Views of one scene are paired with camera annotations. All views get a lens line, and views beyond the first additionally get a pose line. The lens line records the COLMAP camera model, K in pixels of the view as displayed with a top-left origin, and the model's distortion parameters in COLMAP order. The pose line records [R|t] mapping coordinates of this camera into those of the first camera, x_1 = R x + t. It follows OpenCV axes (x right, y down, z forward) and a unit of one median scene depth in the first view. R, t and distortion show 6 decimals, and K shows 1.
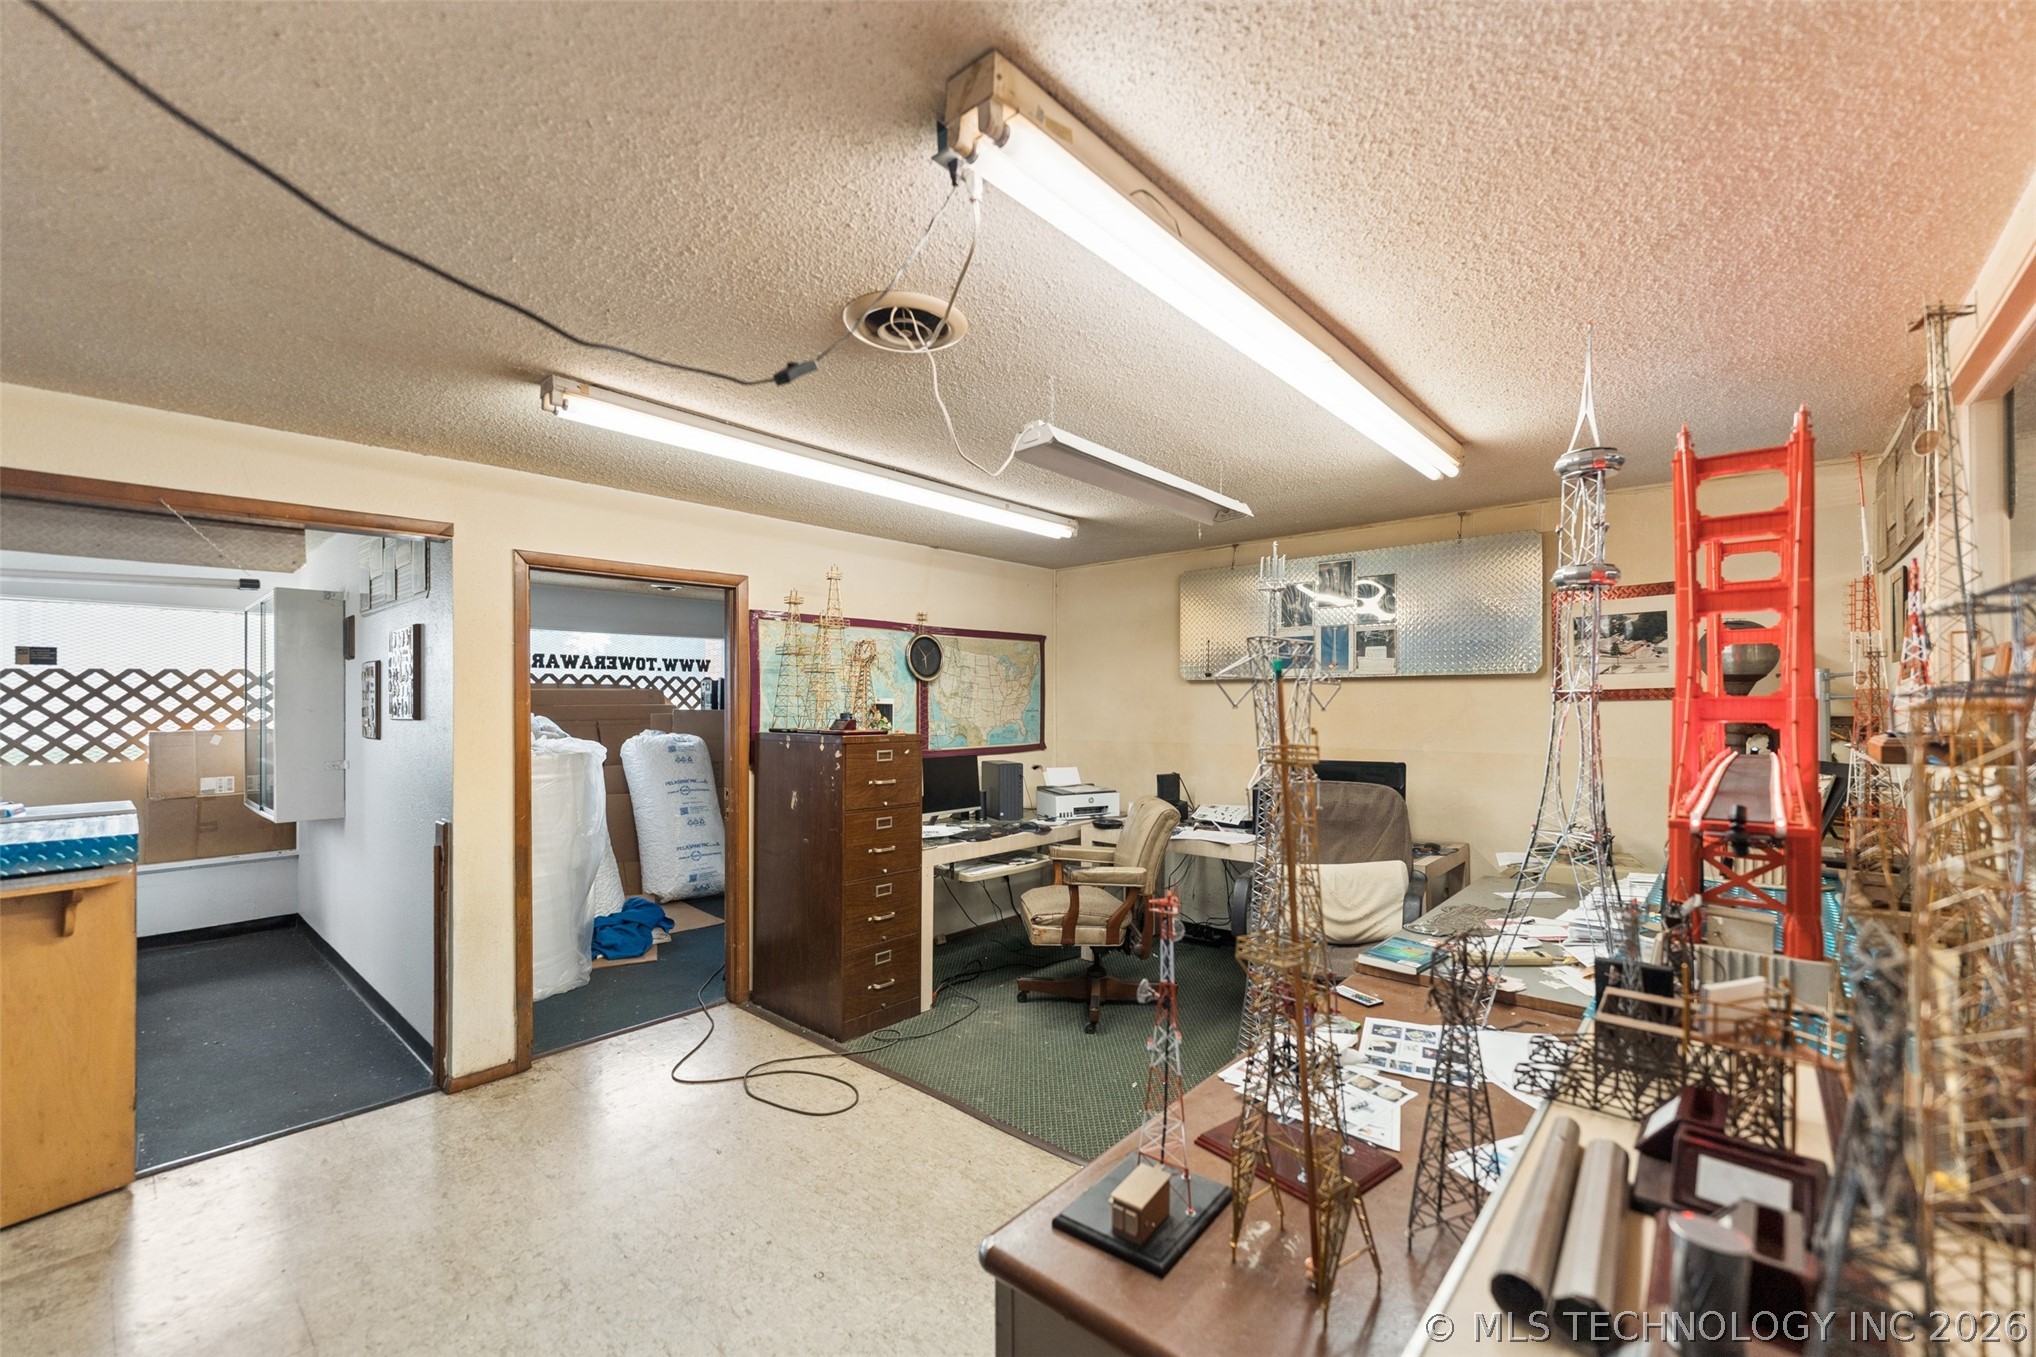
lens RADIAL K [[829.0, 0, 1012.5], [0, 829.0, 693.6], [0, 0, 1]] dist [0.002238, 0.000155]
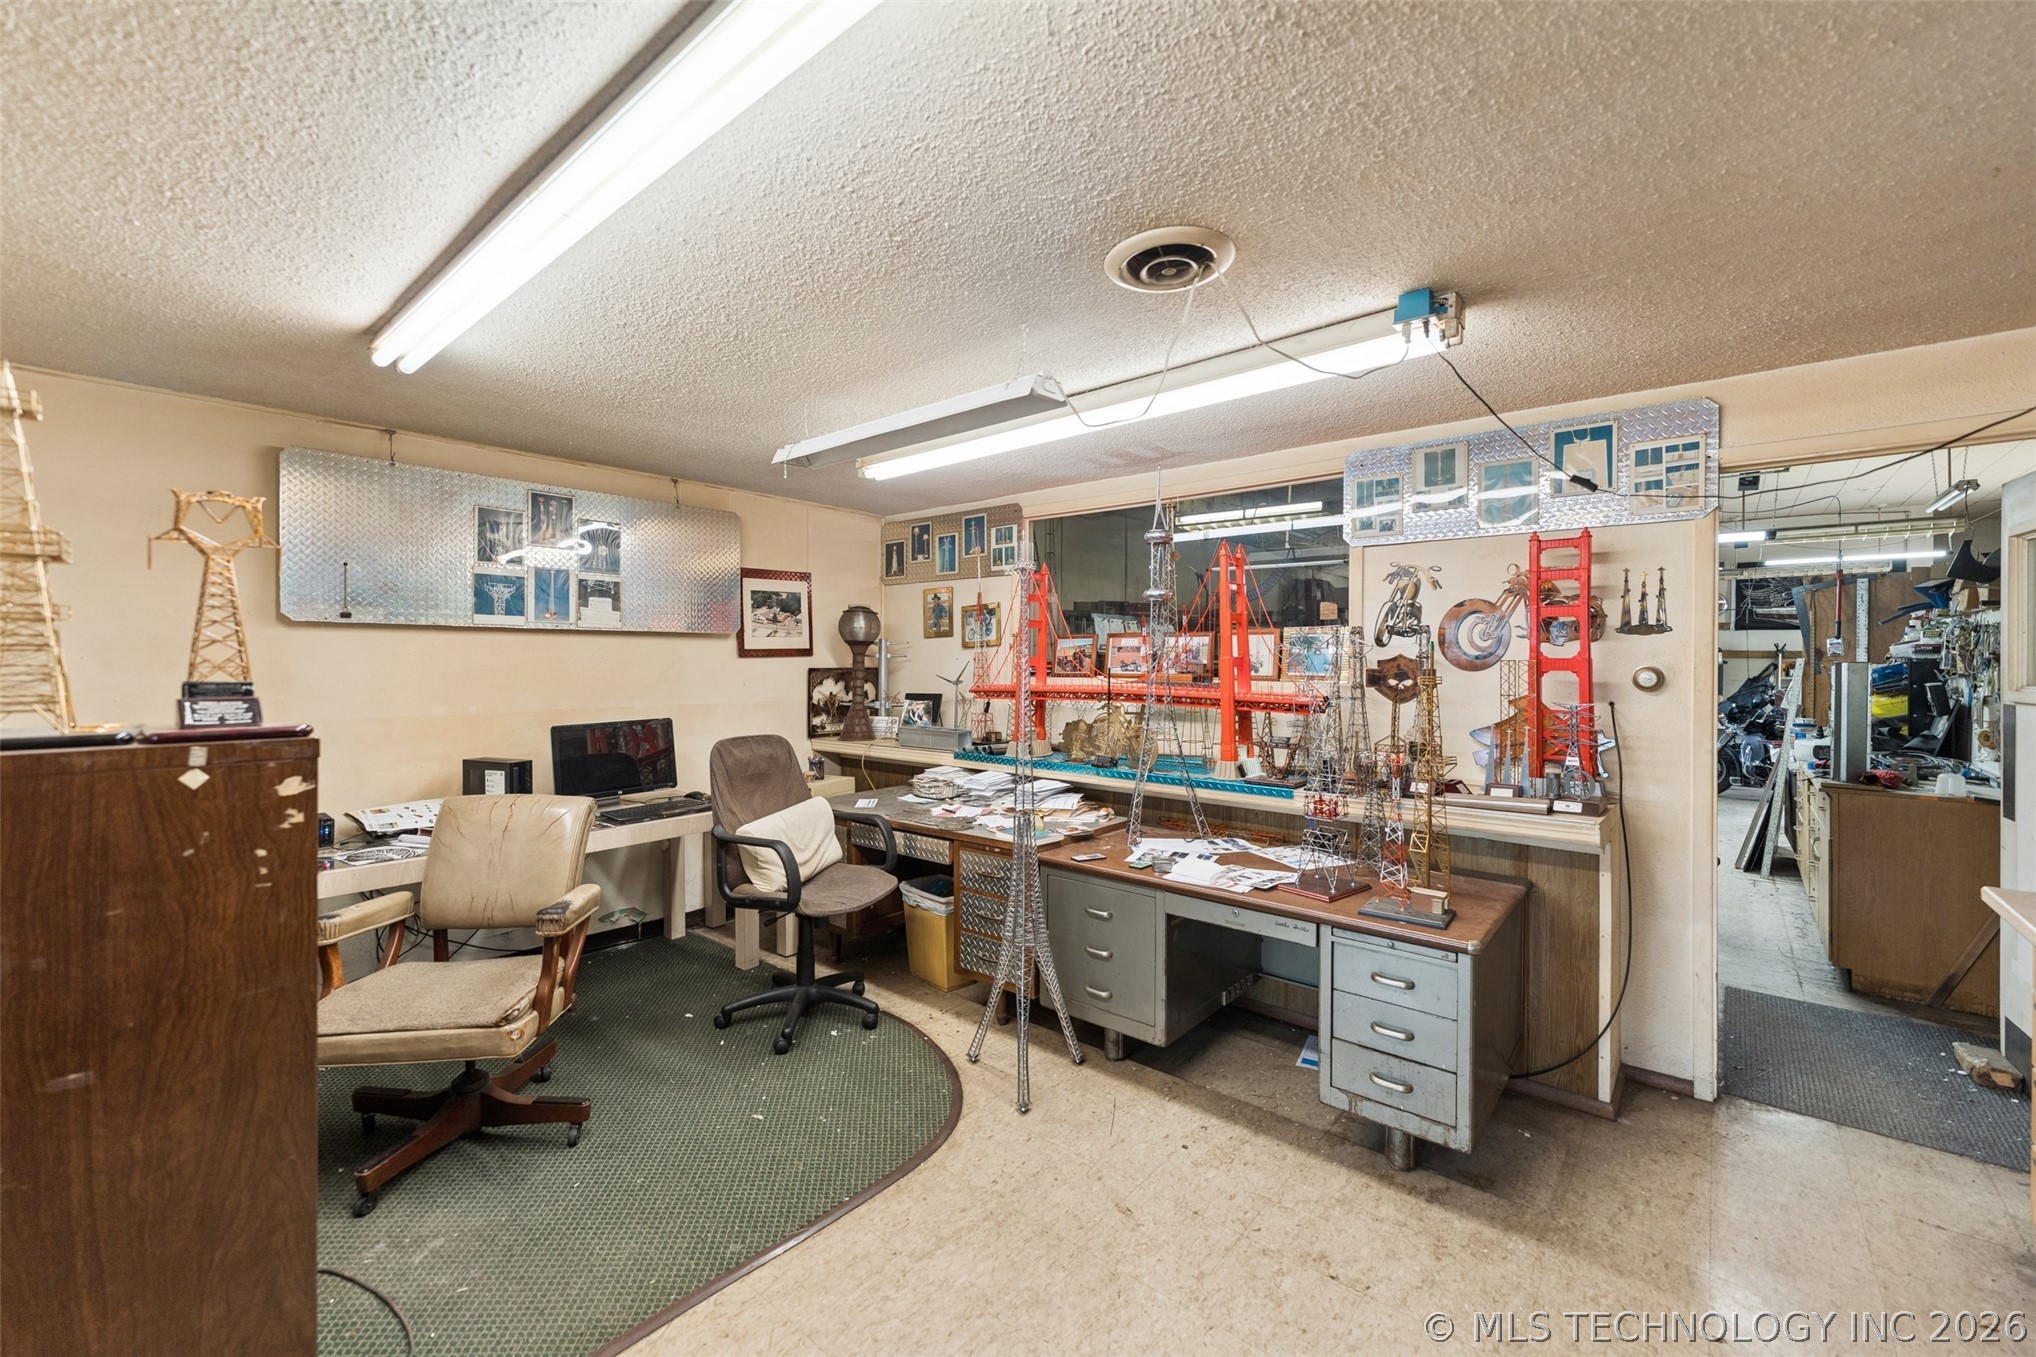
lens RADIAL K [[829.0, 0, 1018.3], [0, 829.0, 668.6], [0, 0, 1]] dist [0.002238, 0.000155]
pose [[-0.018588, -0.008262, 0.999793, -0.498322], [-0.012421, 0.999891, 0.008032, 0.009142], [-0.999750, -0.012269, -0.018689, 0.551240]]
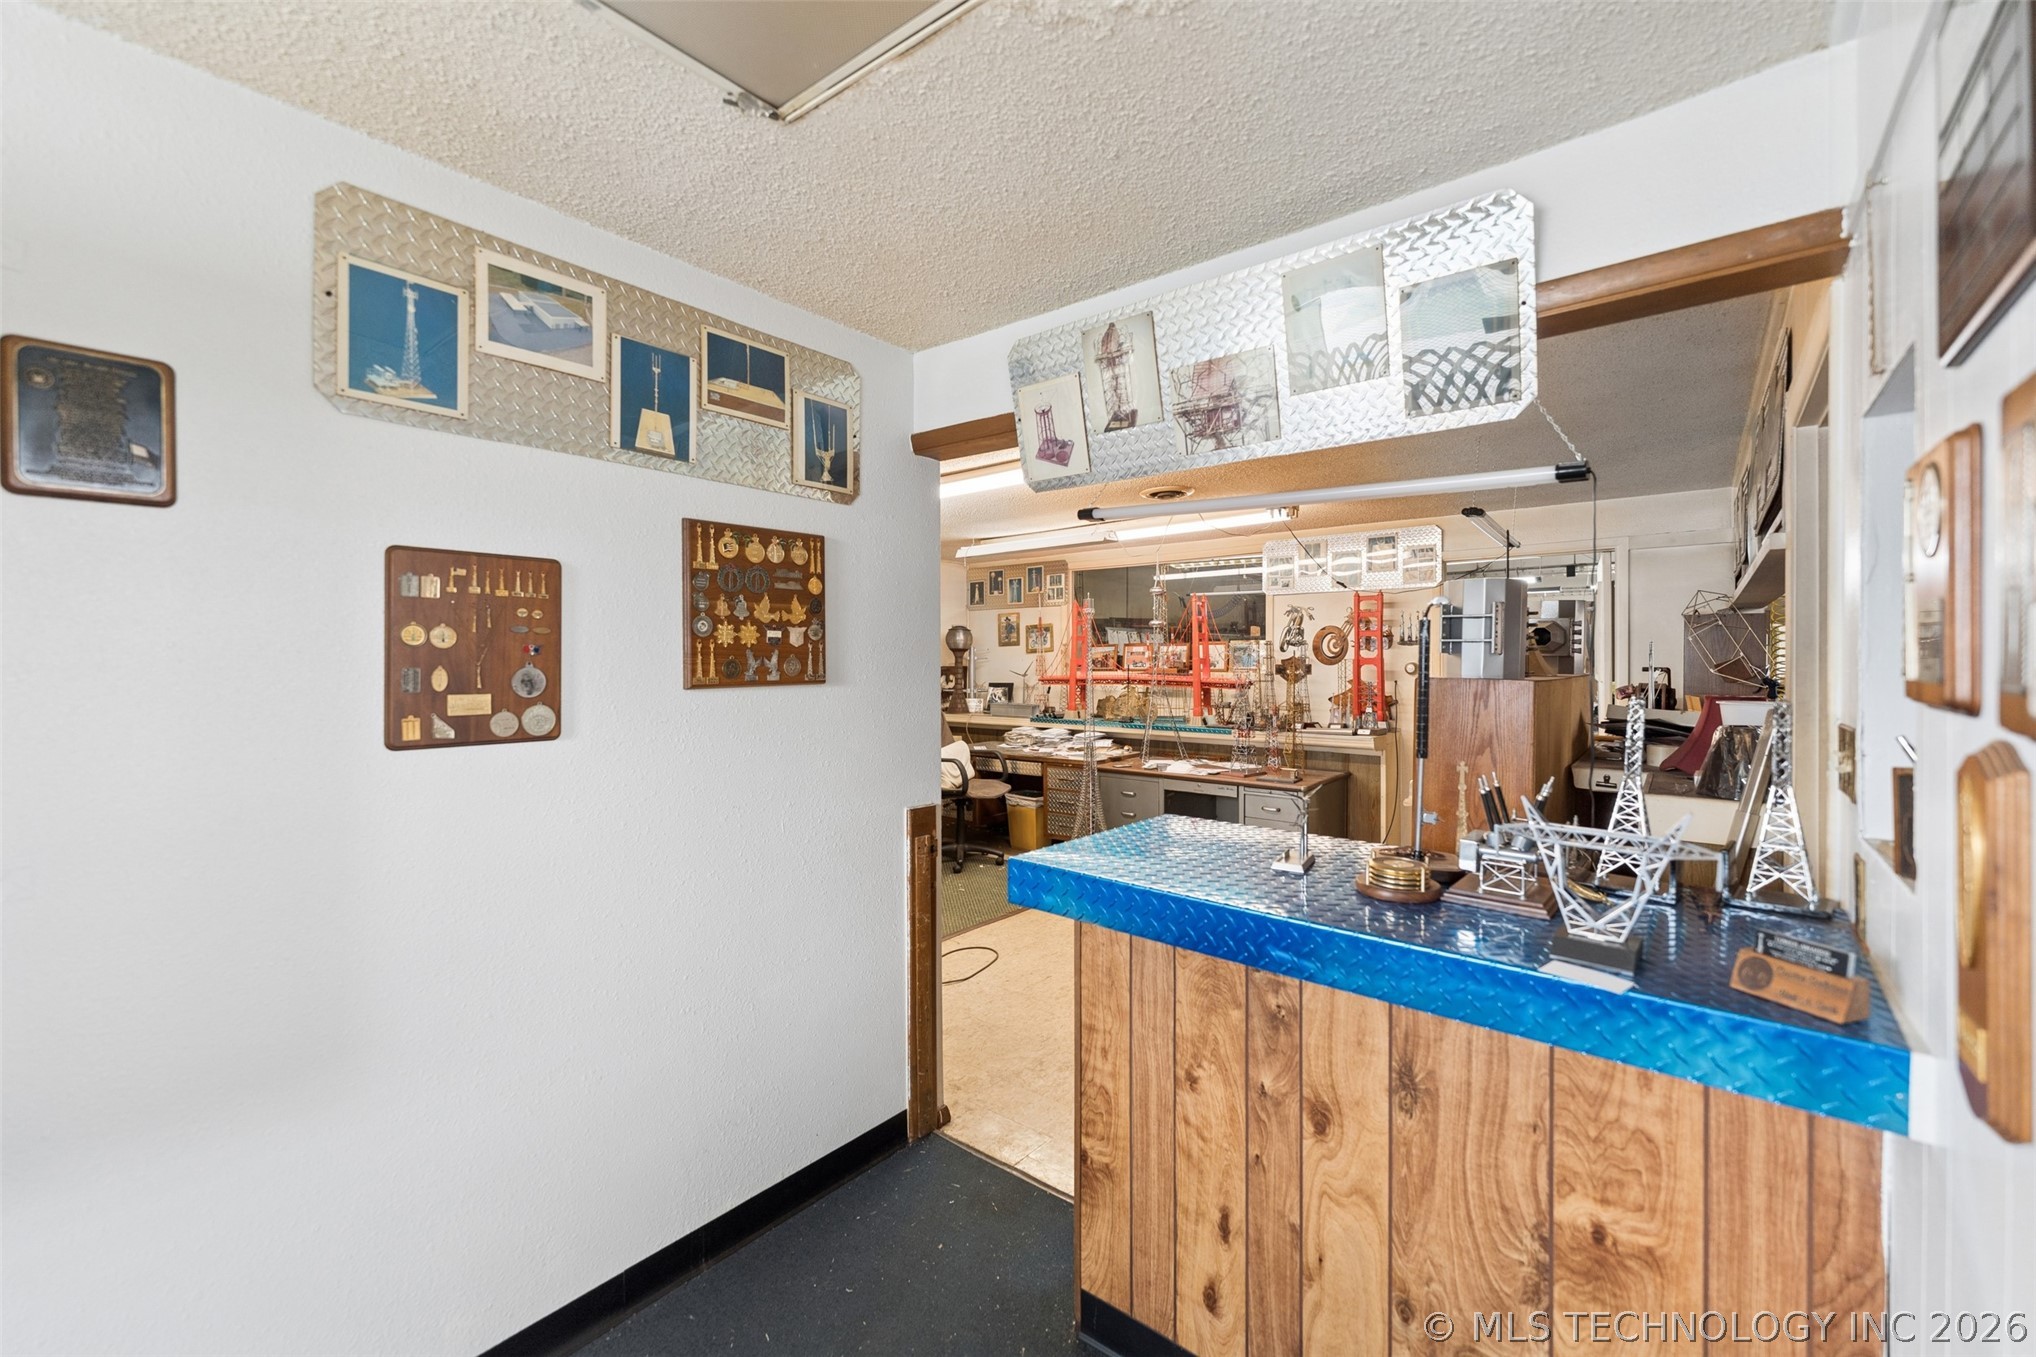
lens RADIAL K [[829.0, 0, 1012.5], [0, 829.0, 664.5], [0, 0, 1]] dist [0.002238, 0.000155]
pose [[-0.030114, -0.003135, 0.999542, -1.156671], [-0.006937, 0.999972, 0.002927, 0.011087], [-0.999522, -0.006846, -0.030135, 0.703187]]
